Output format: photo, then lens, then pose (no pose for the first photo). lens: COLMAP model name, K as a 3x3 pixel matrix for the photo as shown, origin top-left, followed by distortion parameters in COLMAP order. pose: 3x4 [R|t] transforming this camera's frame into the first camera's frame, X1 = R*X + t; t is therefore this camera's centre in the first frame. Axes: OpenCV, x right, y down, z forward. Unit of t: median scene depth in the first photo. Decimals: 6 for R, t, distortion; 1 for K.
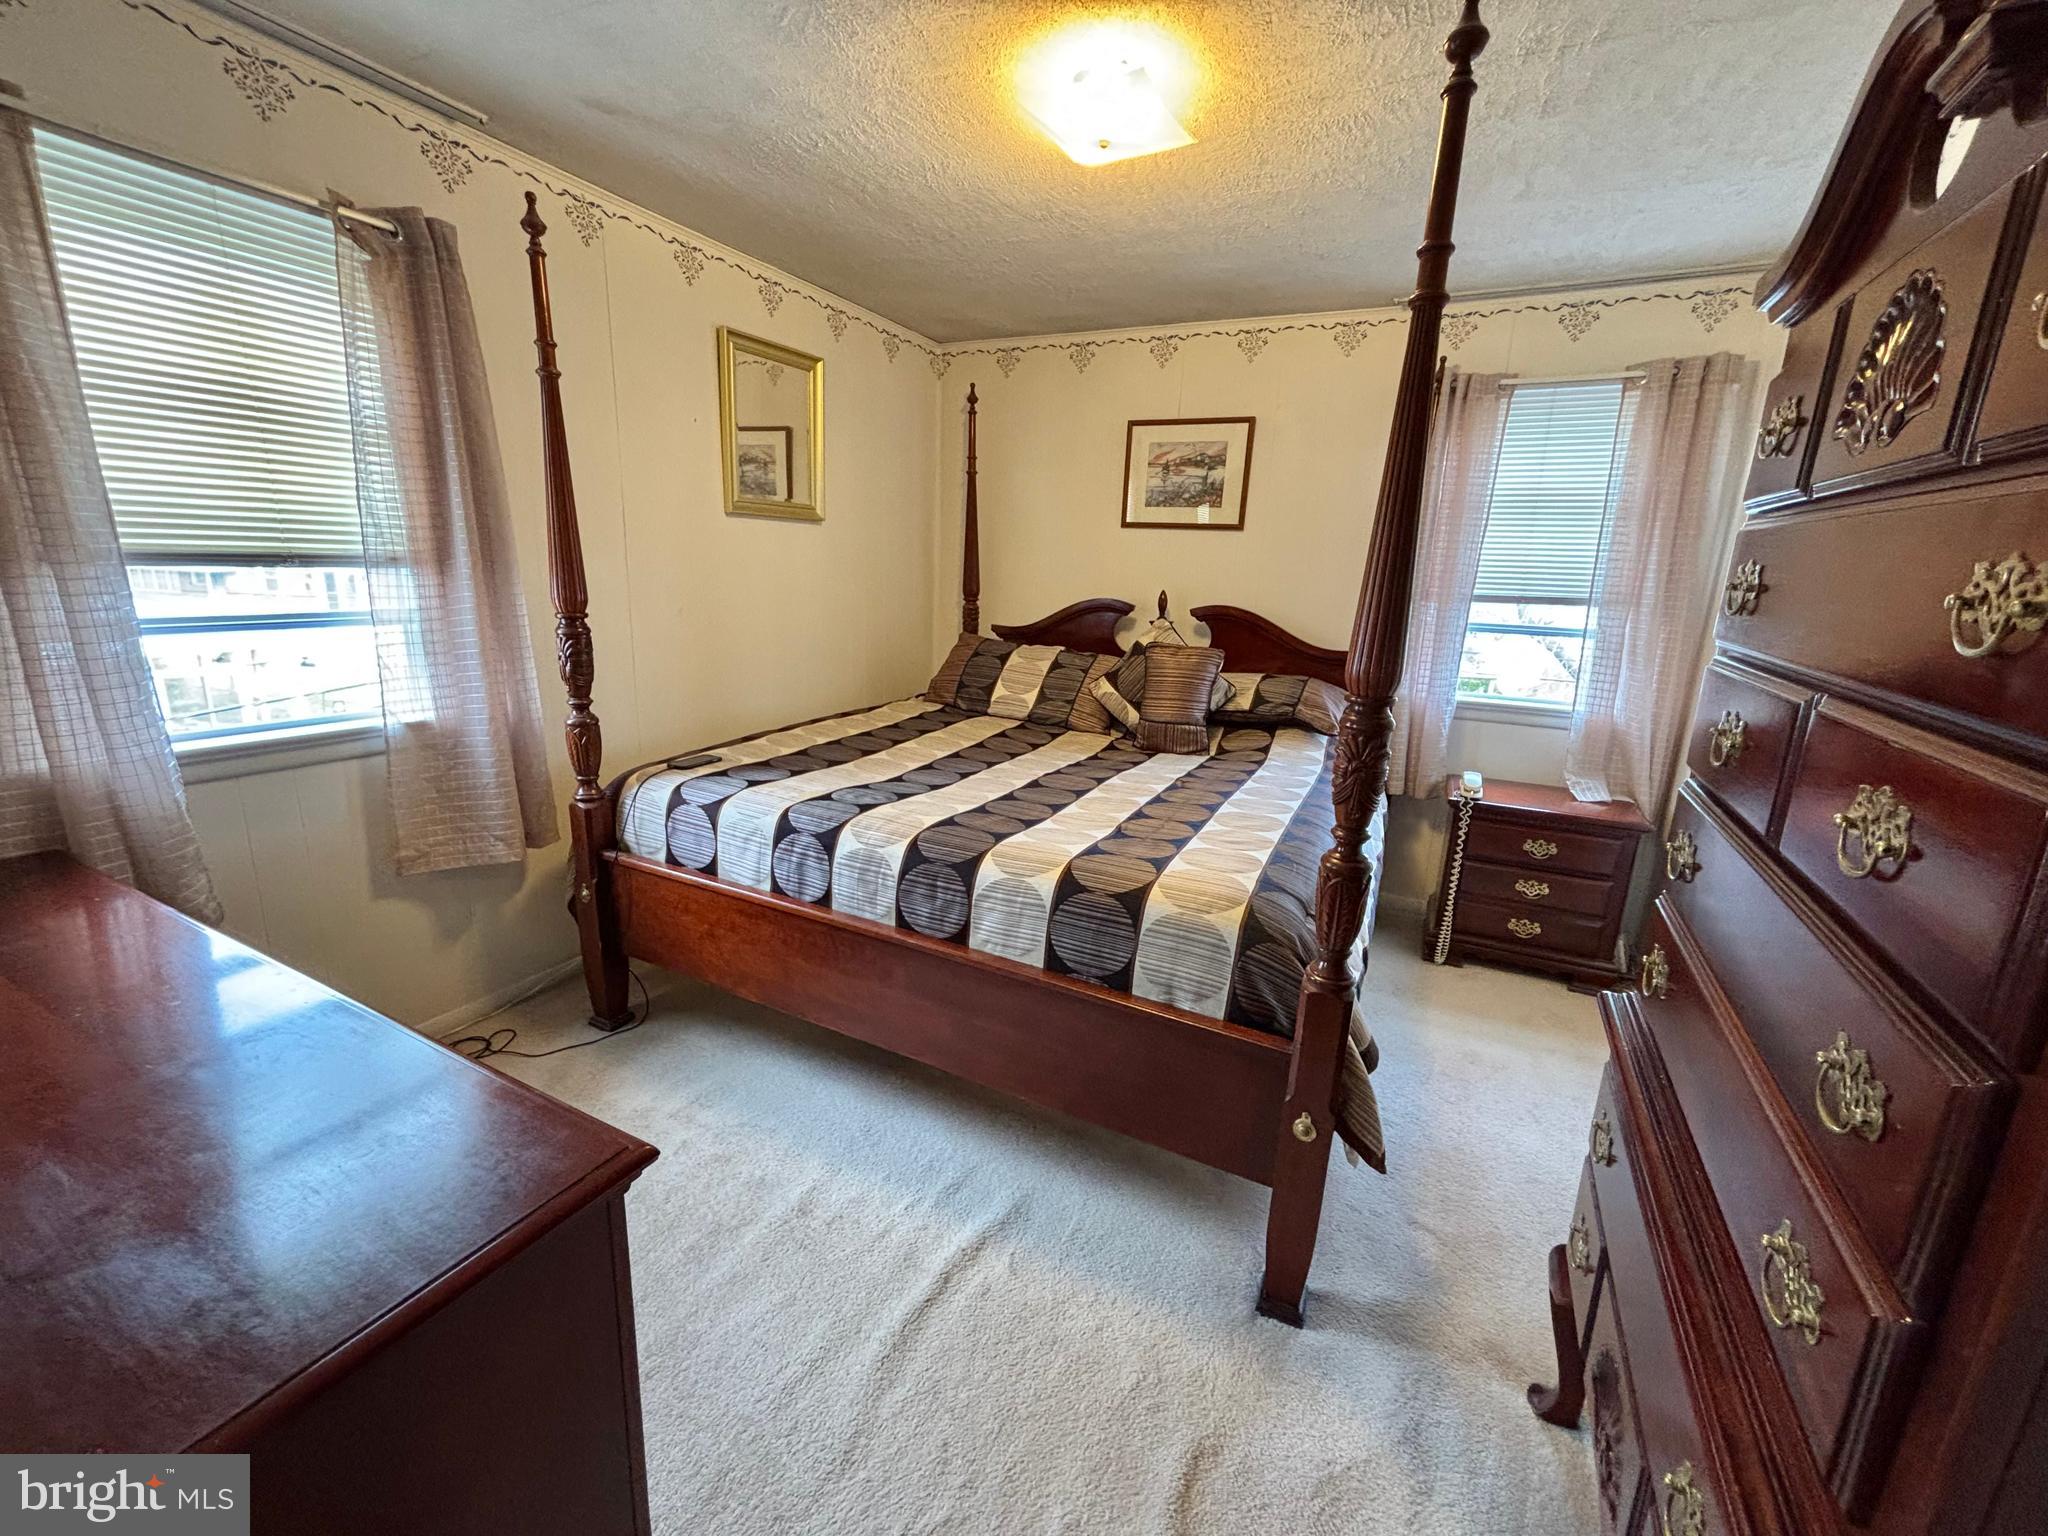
lens RADIAL K [[829.2, 0, 1021.3], [0, 829.2, 766.0], [0, 0, 1]] dist [0.000925, 0.000236]
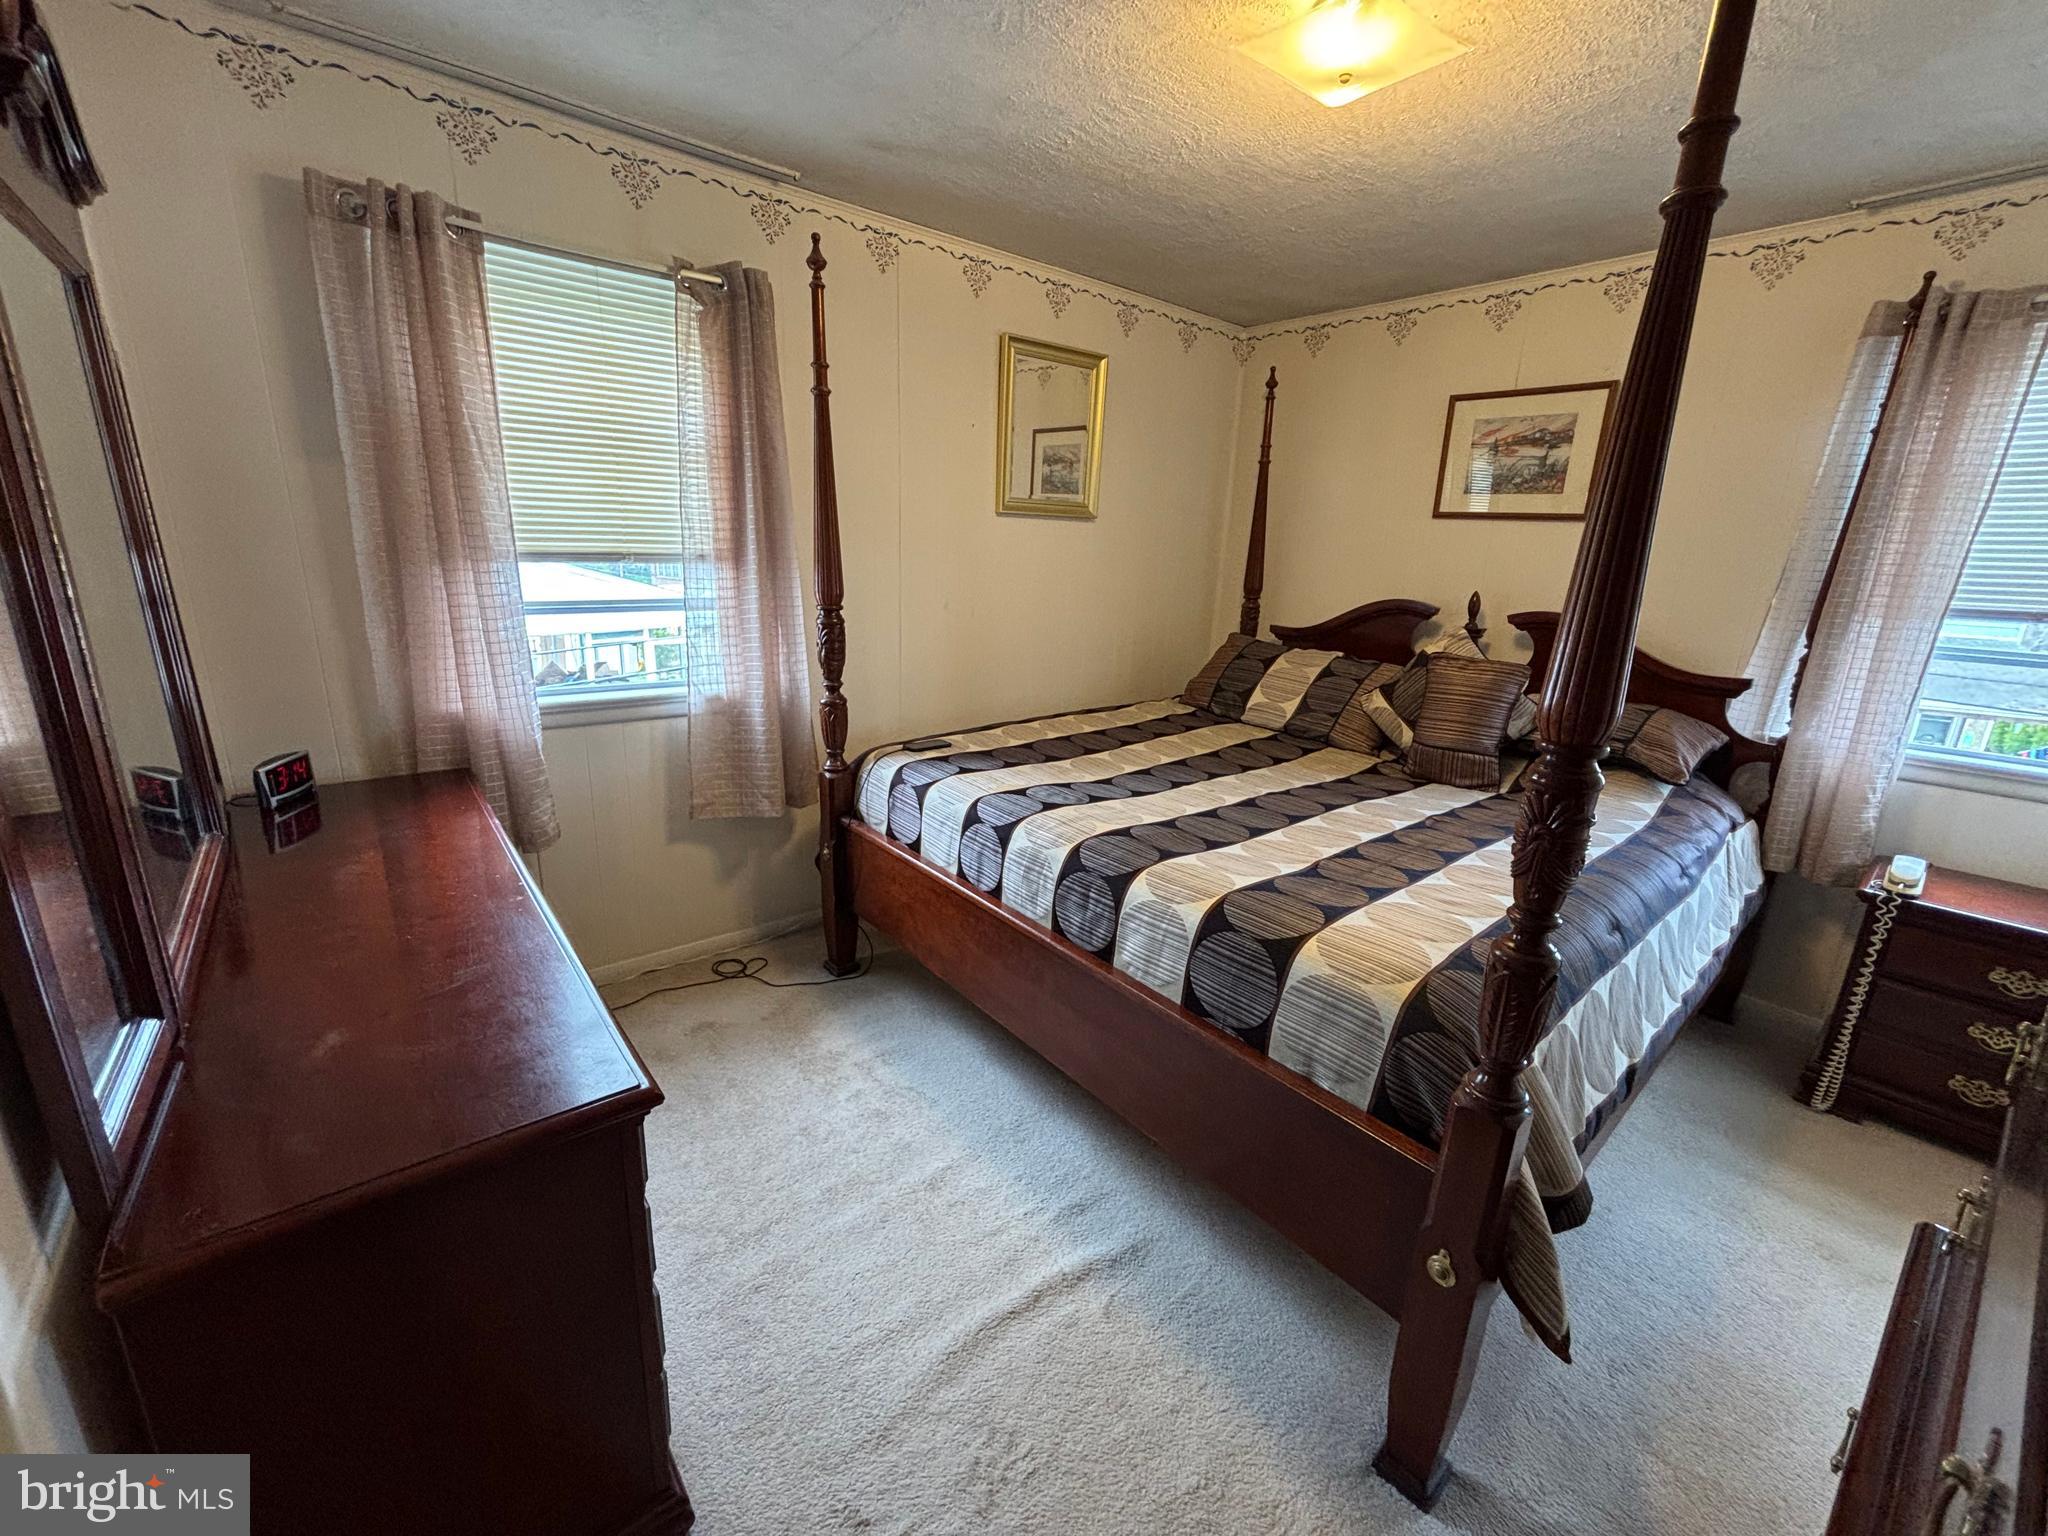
lens RADIAL K [[829.2, 0, 1024.4], [0, 829.2, 765.7], [0, 0, 1]] dist [0.000925, 0.000236]
pose [[0.916184, 0.100019, -0.388076, 0.148580], [-0.097435, 0.994892, 0.026386, -0.020114], [0.388733, 0.013638, 0.921249, 0.060719]]
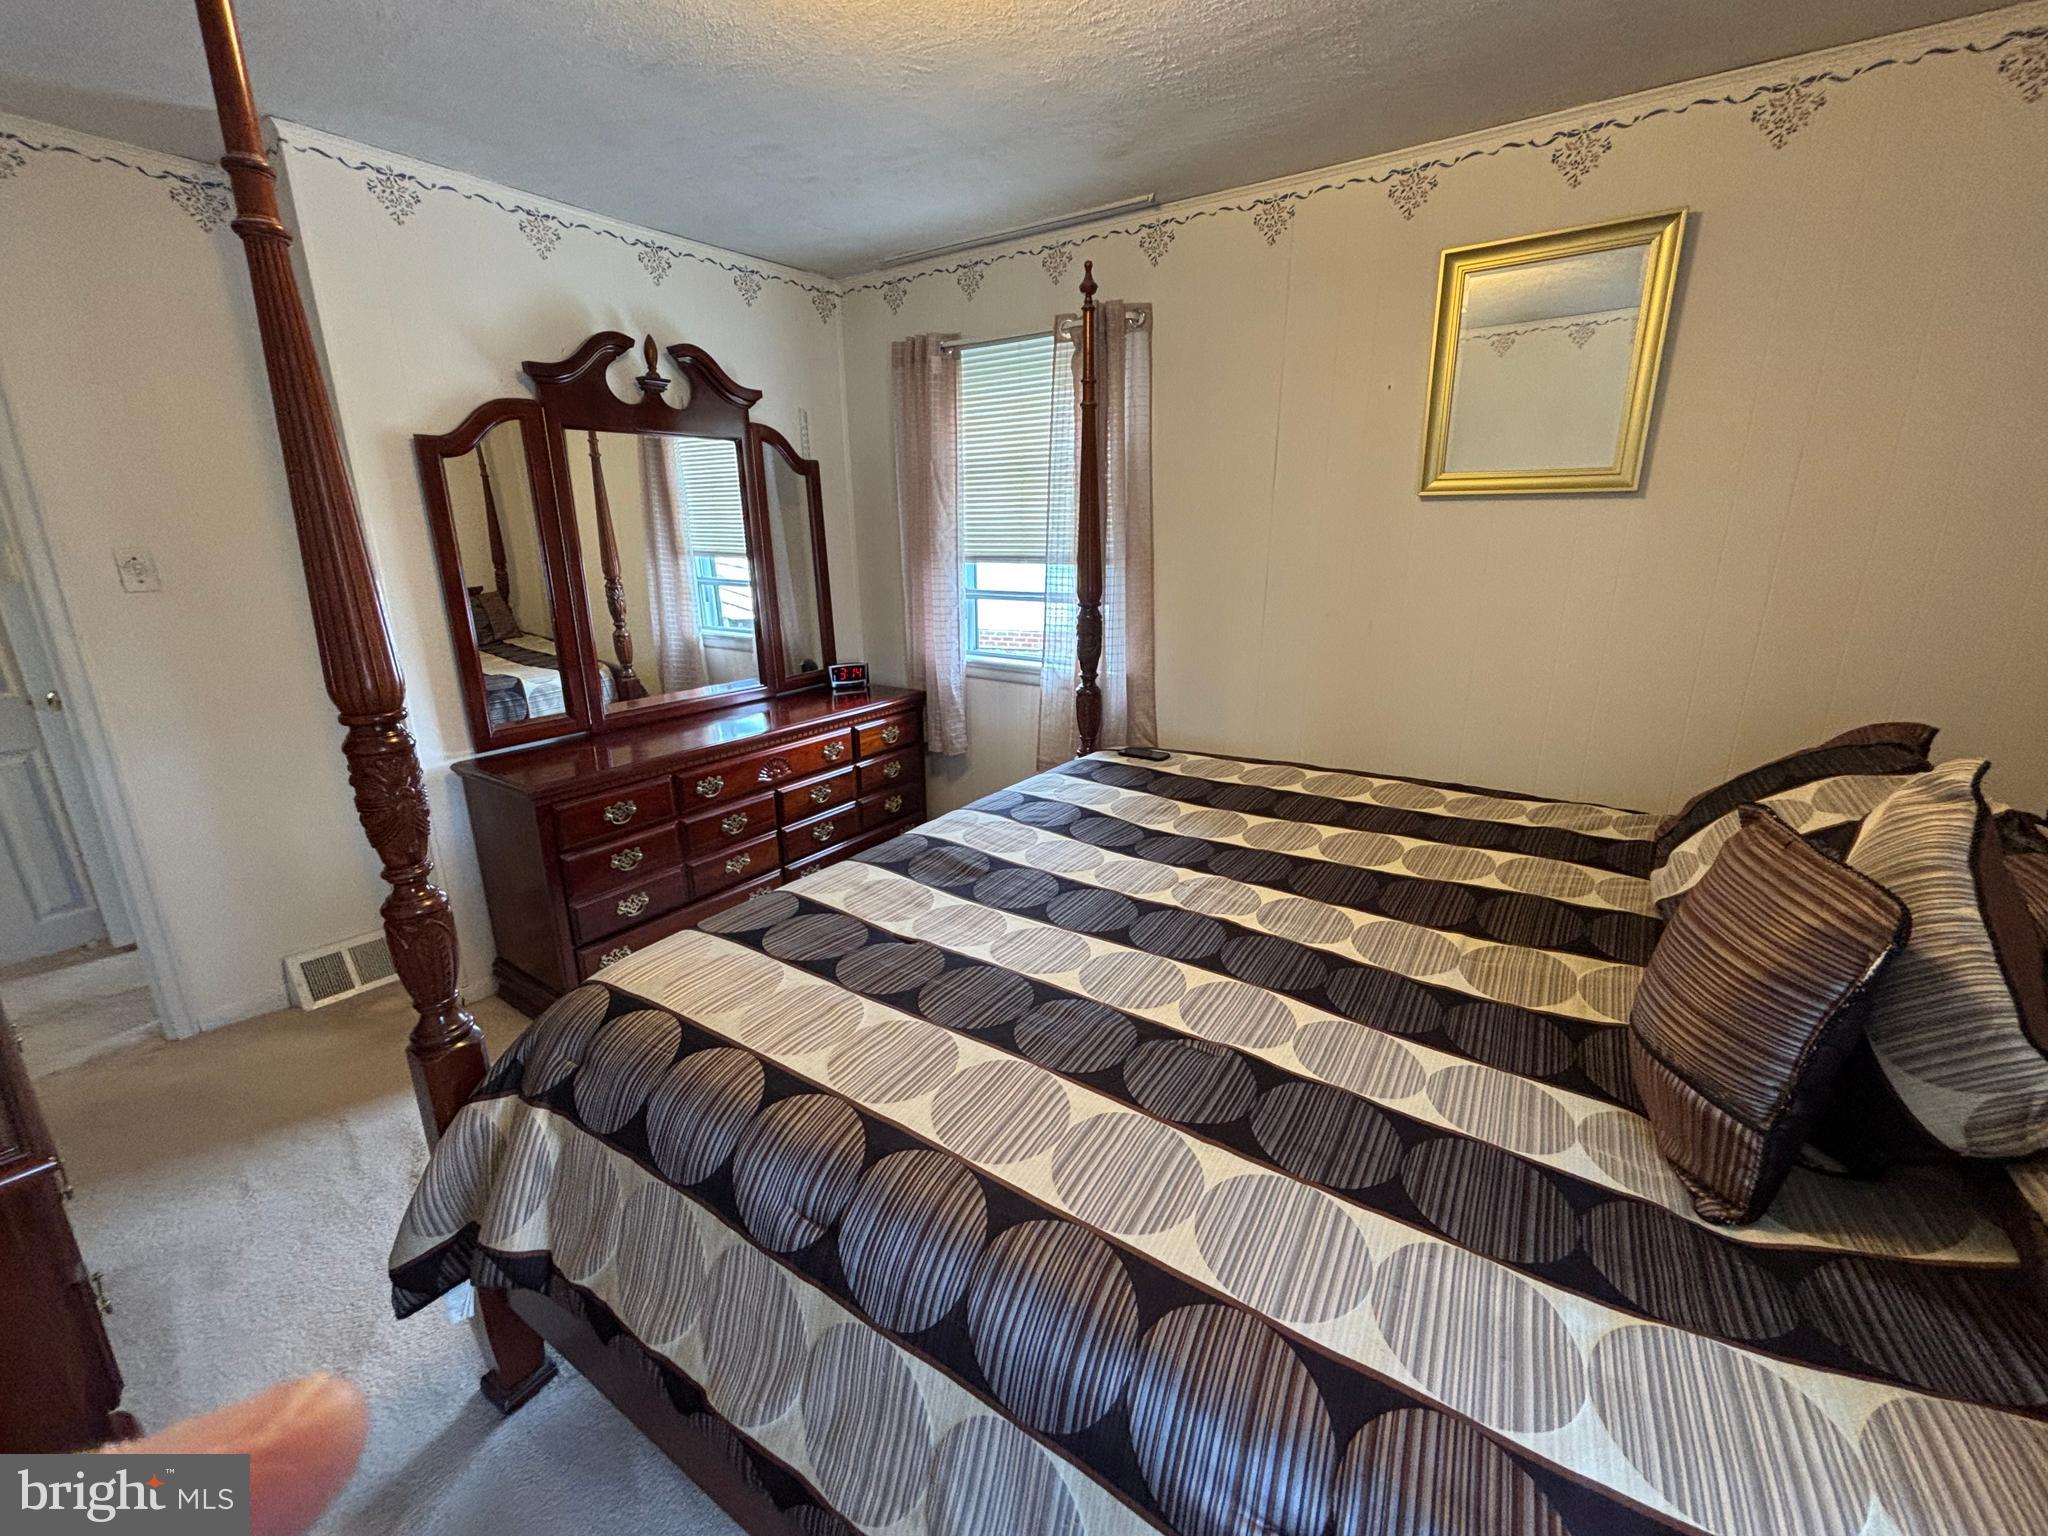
lens RADIAL K [[829.2, 0, 1029.3], [0, 829.2, 772.9], [0, 0, 1]] dist [0.000925, 0.000236]
pose [[-0.123514, 0.237003, -0.963625, 0.642316], [-0.245337, 0.933623, 0.261070, -0.224493], [0.961537, 0.268658, -0.057170, 0.962400]]
